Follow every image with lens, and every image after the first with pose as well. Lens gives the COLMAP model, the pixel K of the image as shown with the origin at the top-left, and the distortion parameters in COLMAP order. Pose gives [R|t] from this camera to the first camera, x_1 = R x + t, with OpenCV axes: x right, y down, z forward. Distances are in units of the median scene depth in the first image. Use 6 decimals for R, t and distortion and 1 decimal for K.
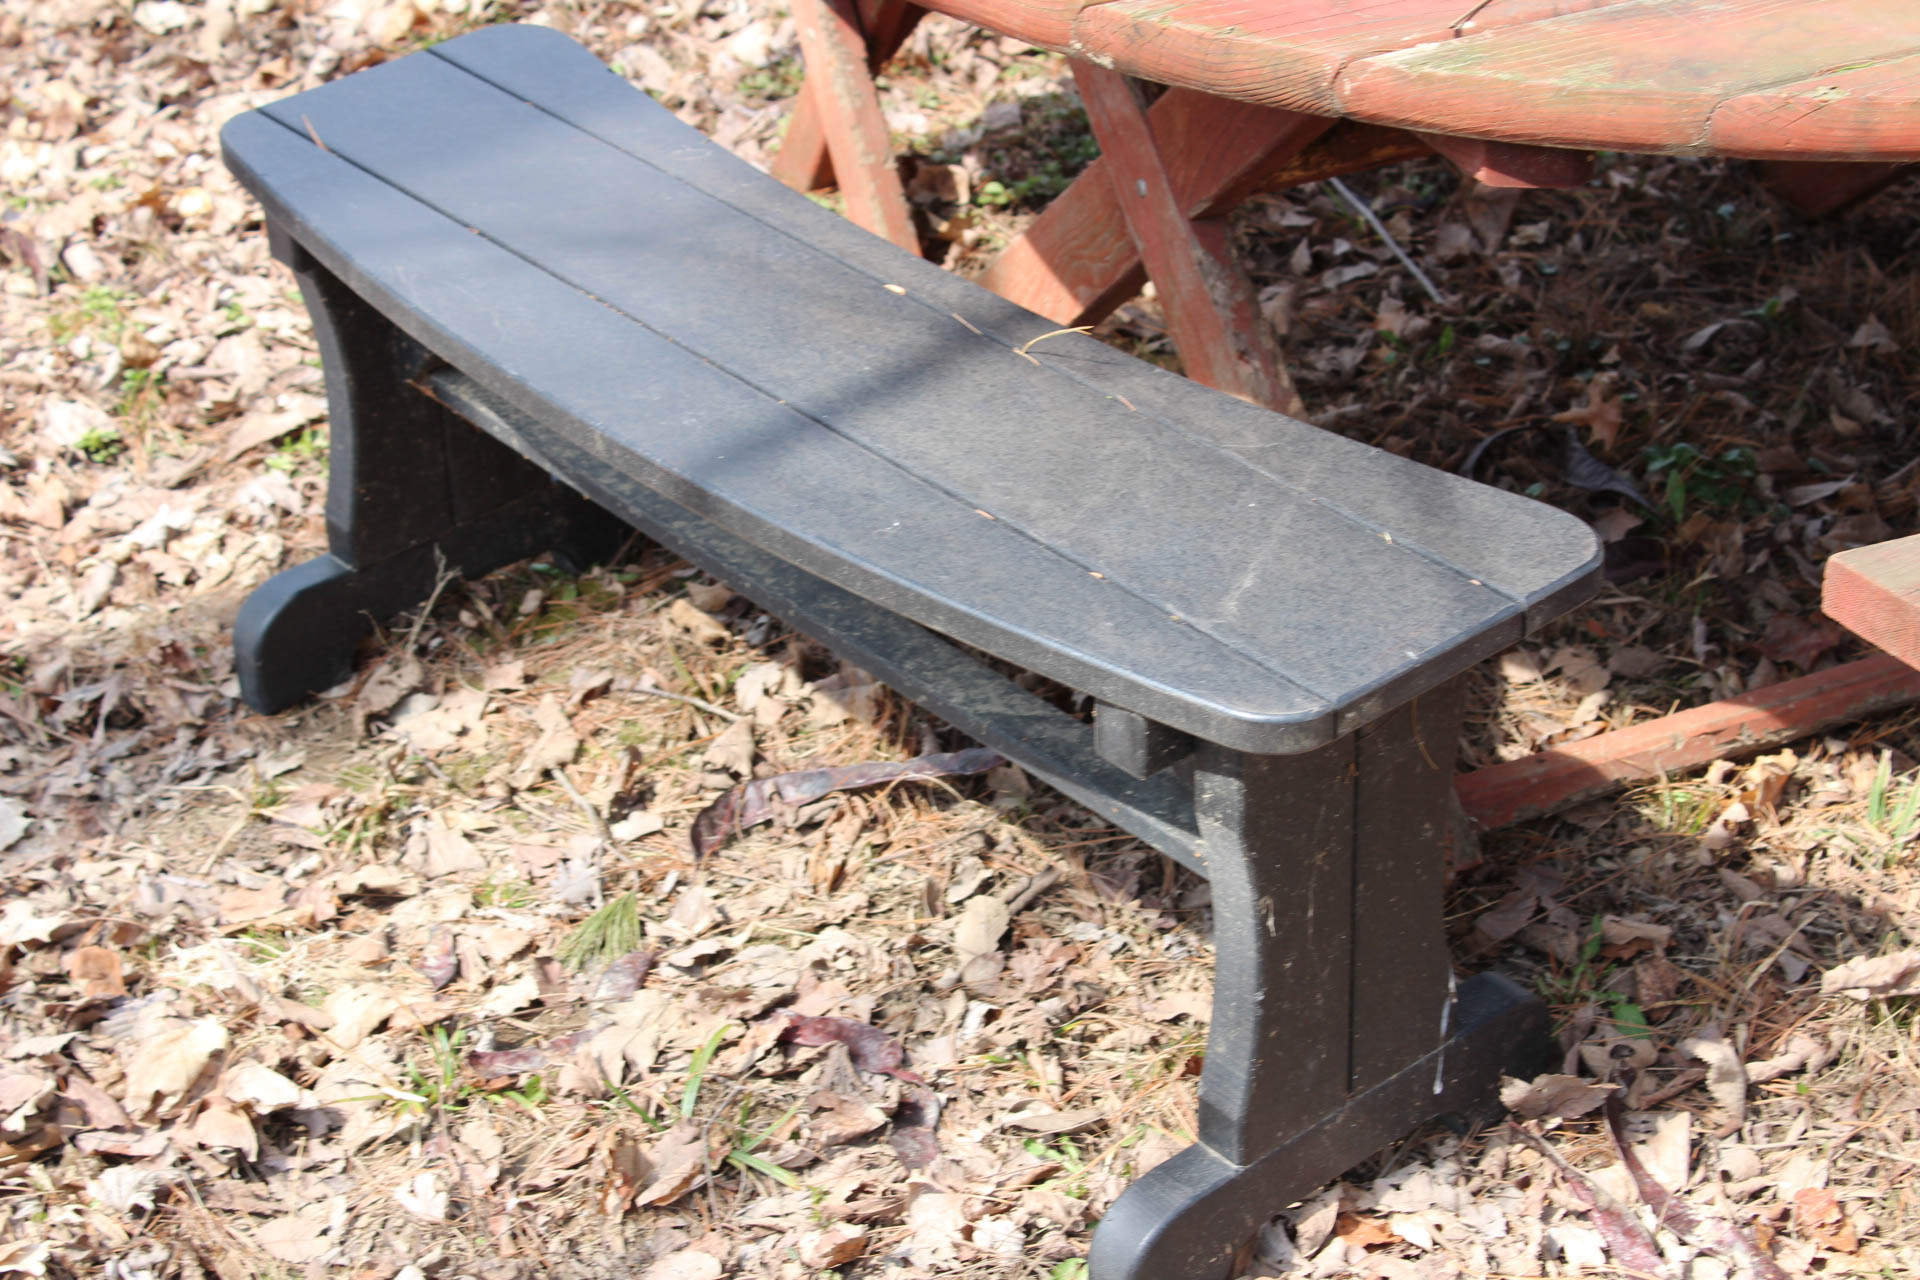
lens RADIAL K [[3775.6, 0, 948.0], [0, 3775.6, 628.0], [0, 0, 1]] dist [0.026846, 0.000000]
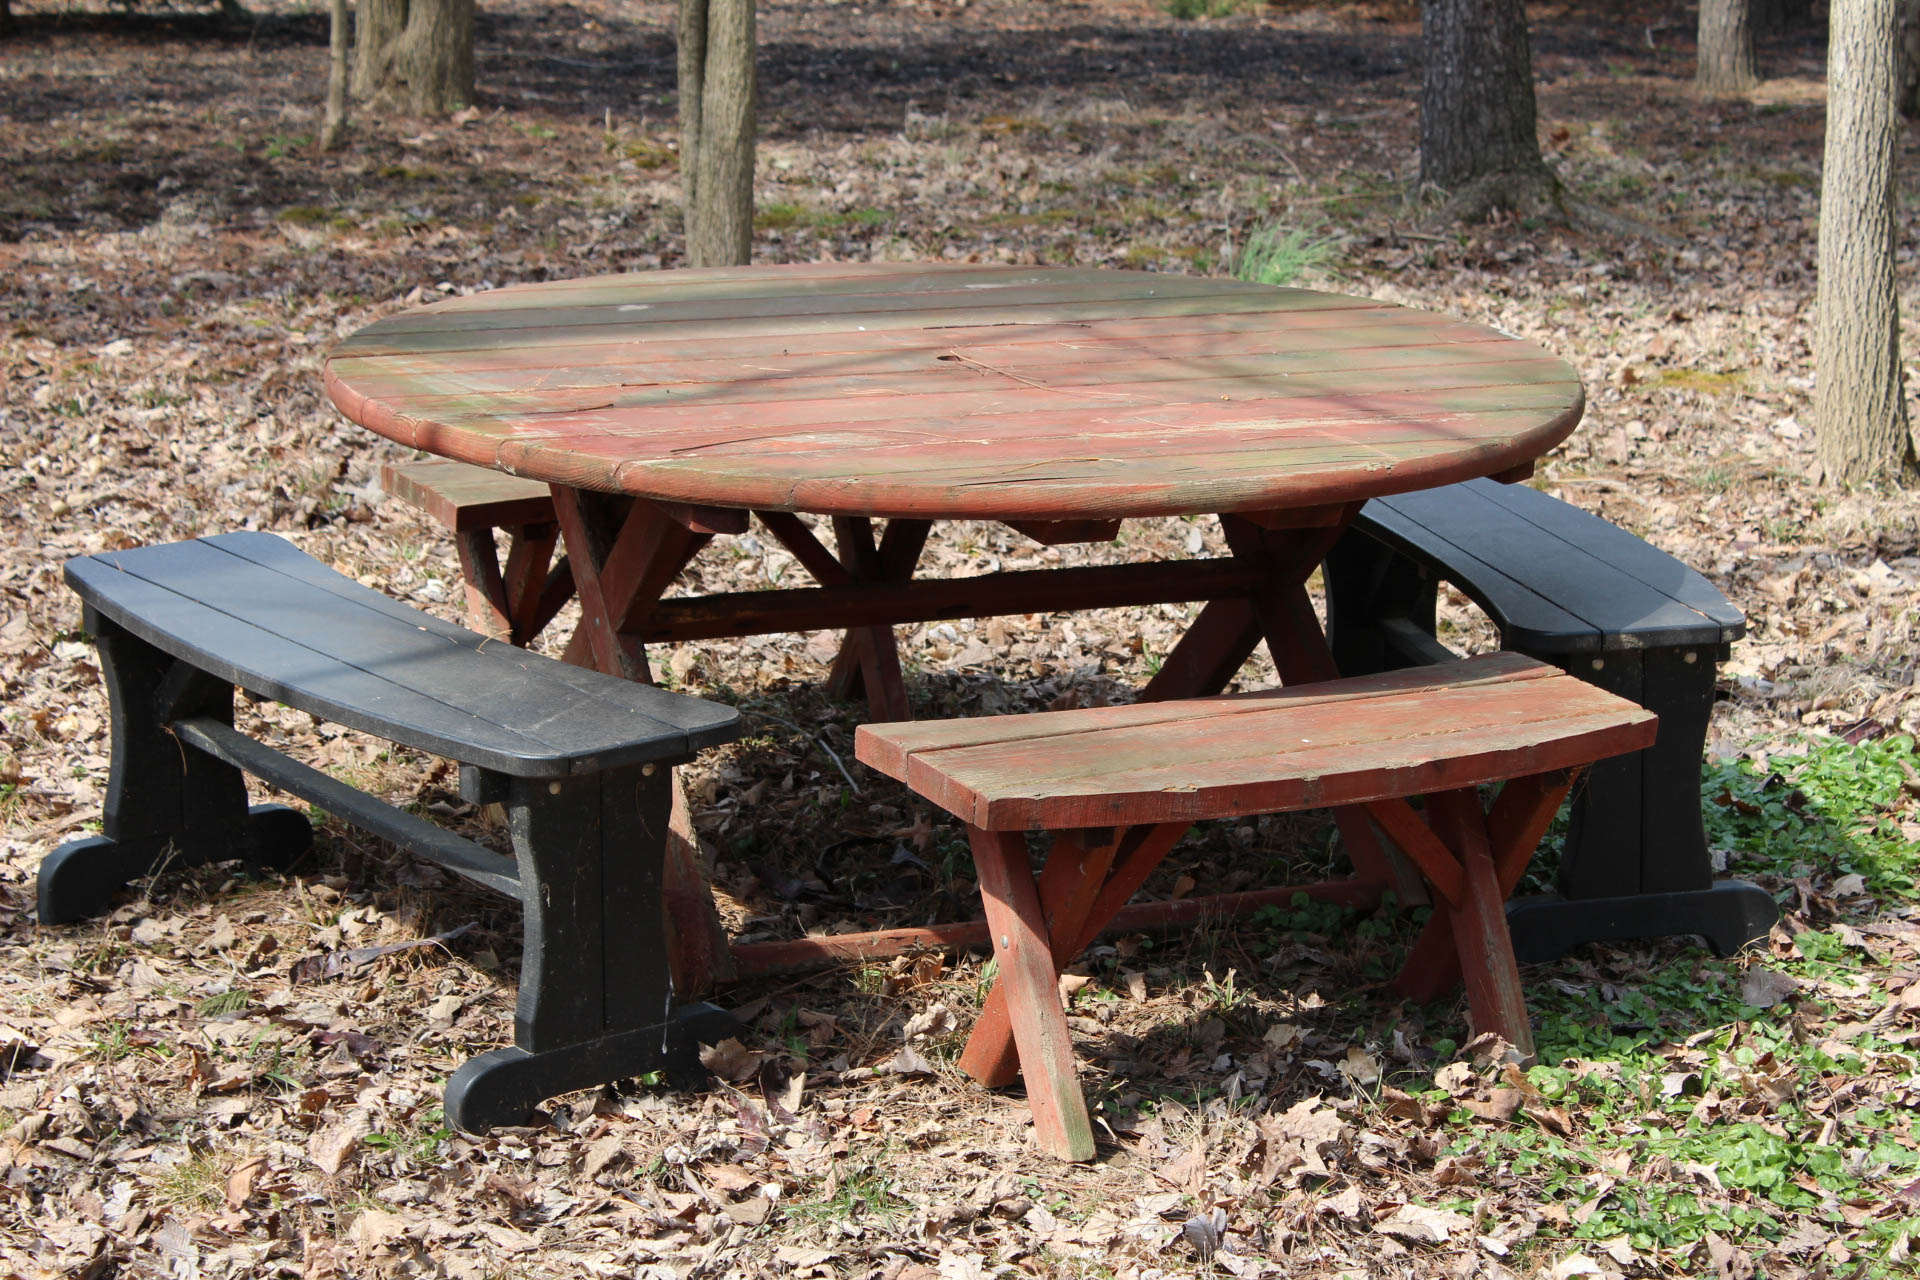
lens RADIAL K [[4251.1, 0, 957.3], [0, 4251.1, 635.2], [0, 0, 1]] dist [0.050465, 0.000000]
pose [[0.997942, 0.055713, -0.031744, 0.273290], [-0.062590, 0.953937, -0.293406, 0.439500], [0.013936, 0.294789, 0.955461, -0.824900]]
